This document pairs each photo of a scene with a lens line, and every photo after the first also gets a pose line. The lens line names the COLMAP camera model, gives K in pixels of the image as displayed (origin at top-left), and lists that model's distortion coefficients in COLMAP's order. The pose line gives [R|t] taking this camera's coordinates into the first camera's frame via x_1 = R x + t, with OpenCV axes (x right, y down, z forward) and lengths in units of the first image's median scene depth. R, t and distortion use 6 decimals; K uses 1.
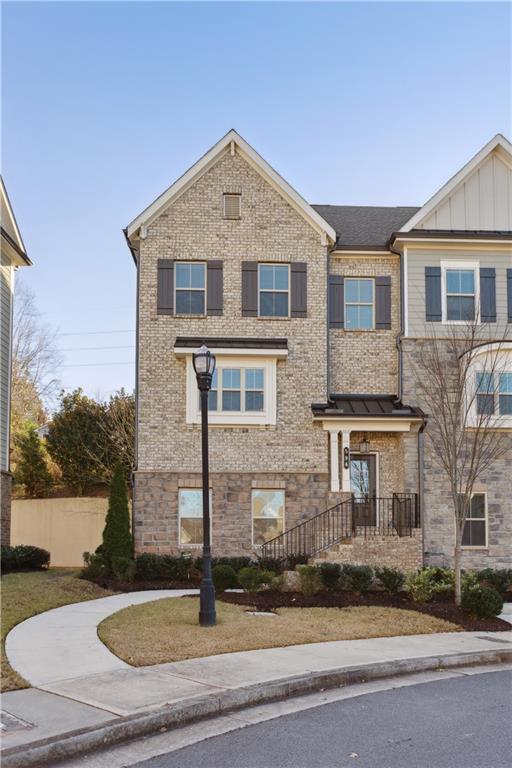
lens RADIAL K [[520.8, 0, 255.8], [0, 520.8, 382.7], [0, 0, 1]] dist [0.018969, -0.006864]
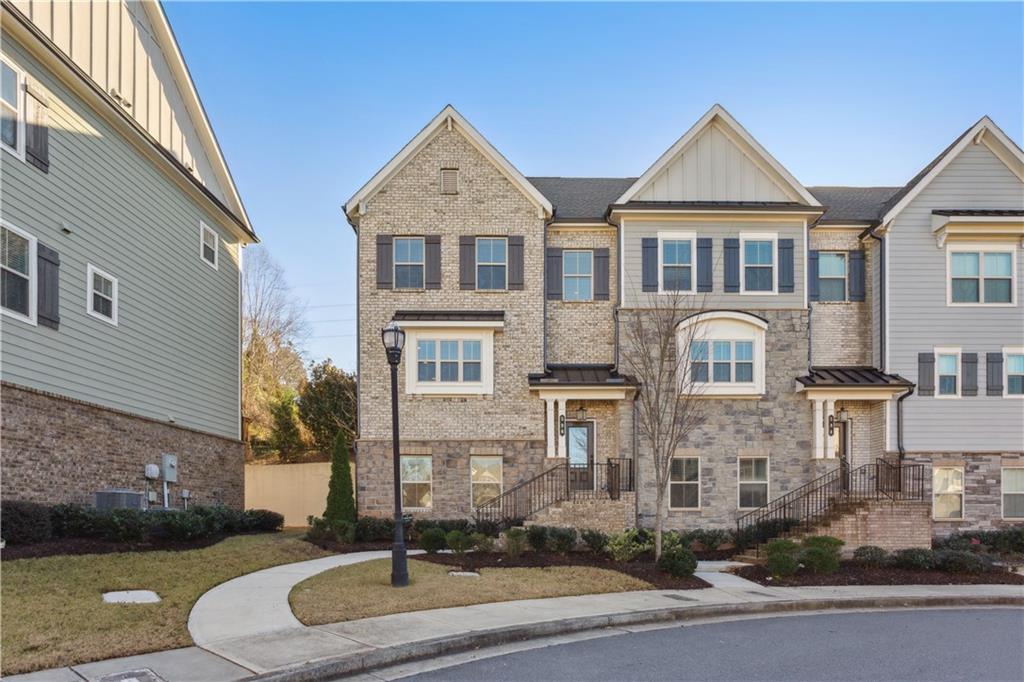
lens RADIAL K [[500.9, 0, 513.8], [0, 500.9, 372.5], [0, 0, 1]] dist [0.003325, 0.000197]
pose [[0.999672, -0.009577, -0.023739, 0.101967], [0.010659, 0.998889, 0.045895, -0.007749], [0.023273, -0.046133, 0.998664, 0.005162]]
